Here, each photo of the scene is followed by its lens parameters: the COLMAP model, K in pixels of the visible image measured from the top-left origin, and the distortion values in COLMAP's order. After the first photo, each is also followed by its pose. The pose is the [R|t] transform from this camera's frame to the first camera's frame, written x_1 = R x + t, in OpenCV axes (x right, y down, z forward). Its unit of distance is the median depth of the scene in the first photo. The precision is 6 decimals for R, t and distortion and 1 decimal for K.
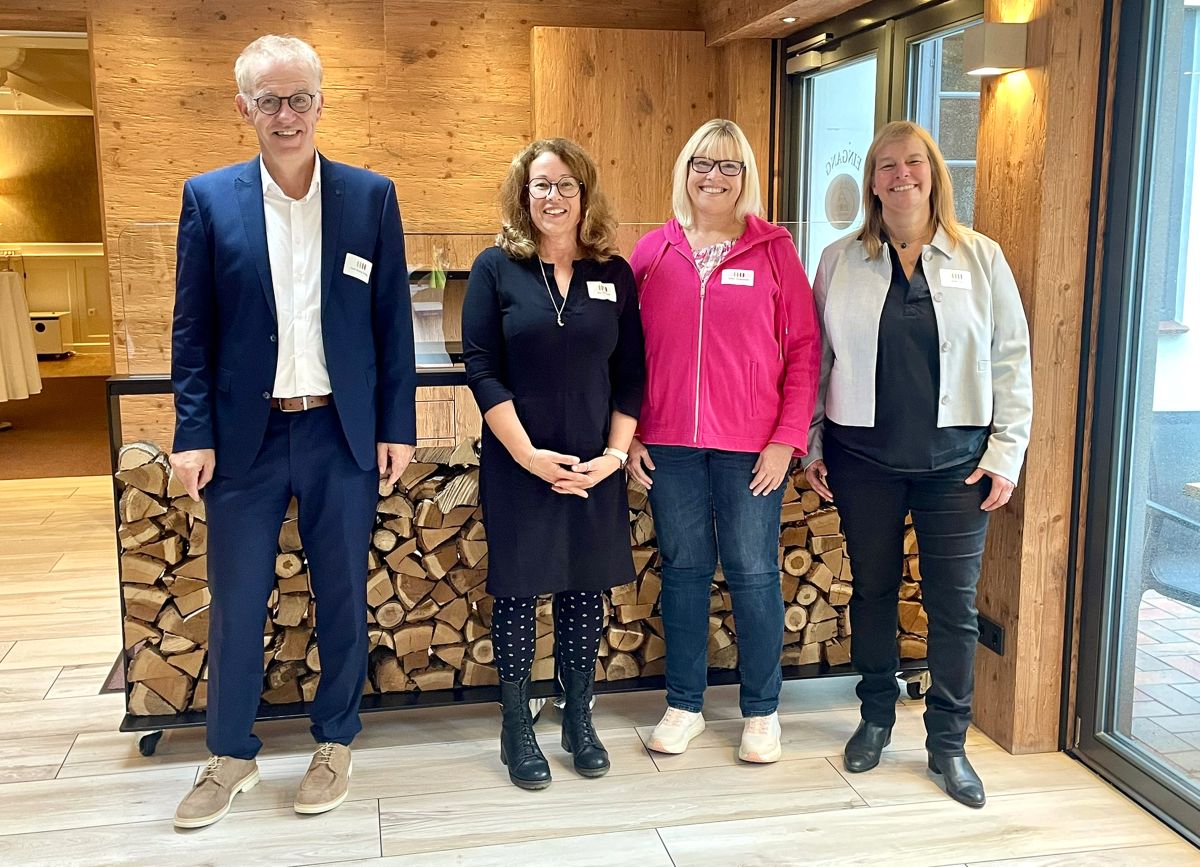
lens RADIAL K [[1281.1, 0, 606.6], [0, 1281.1, 435.3], [0, 0, 1]] dist [0.043696, 0.000000]
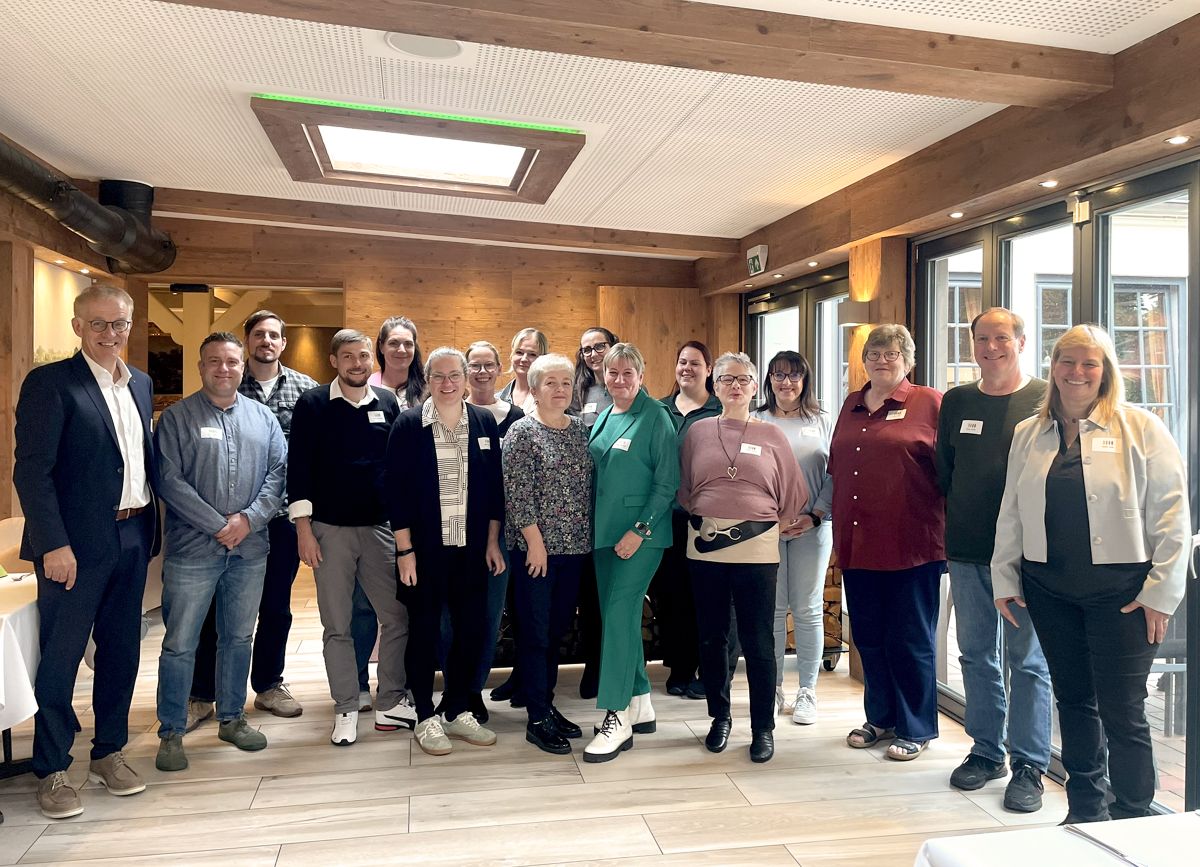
lens RADIAL K [[991.1, 0, 605.7], [0, 991.1, 390.6], [0, 0, 1]] dist [0.053244, -0.080413]
pose [[0.999932, 0.005703, -0.010146, -0.049547], [-0.007348, 0.985362, -0.170319, 0.063313], [0.009026, 0.170382, 0.985337, -0.396184]]
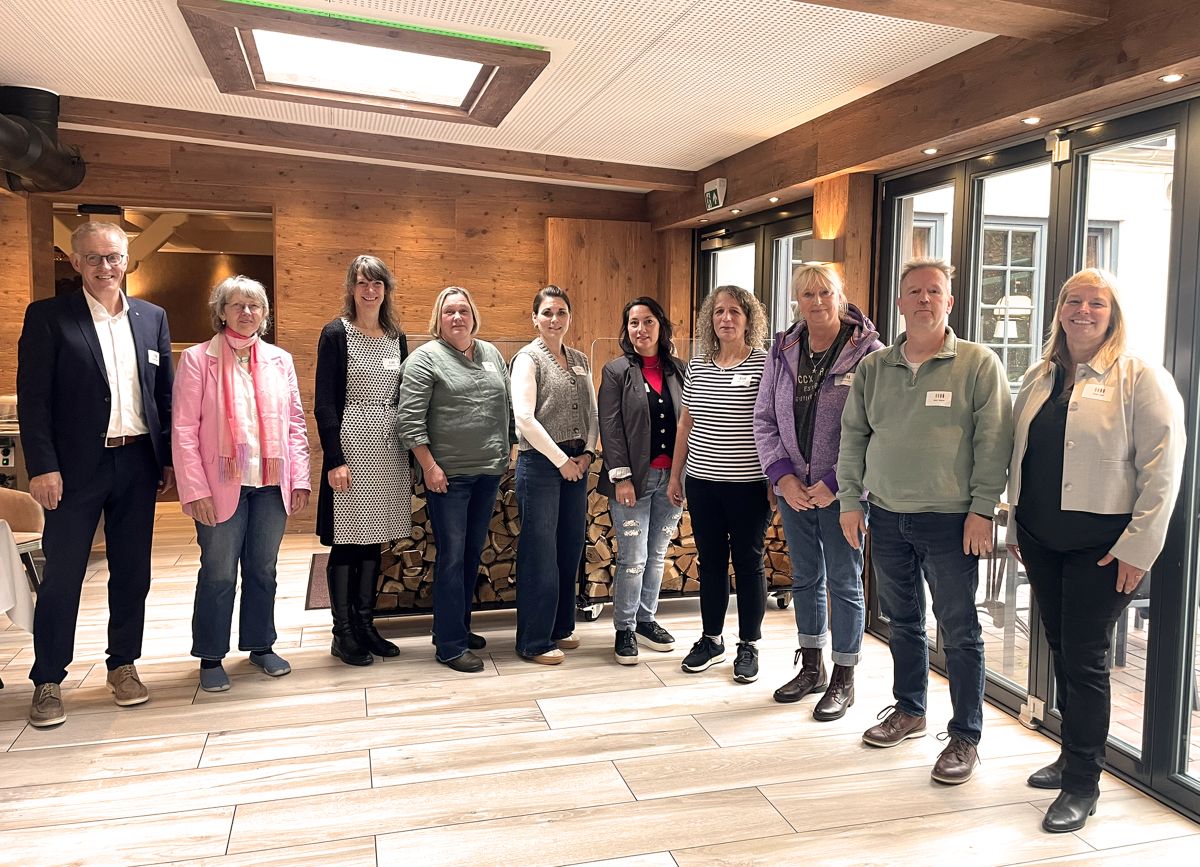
lens RADIAL K [[991.1, 0, 633.3], [0, 991.1, 405.6], [0, 0, 1]] dist [0.053244, -0.080413]
pose [[0.995863, 0.010179, 0.090291, -0.087360], [-0.001860, 0.995780, -0.091748, 0.054049], [-0.090843, 0.091201, 0.991680, -0.353026]]
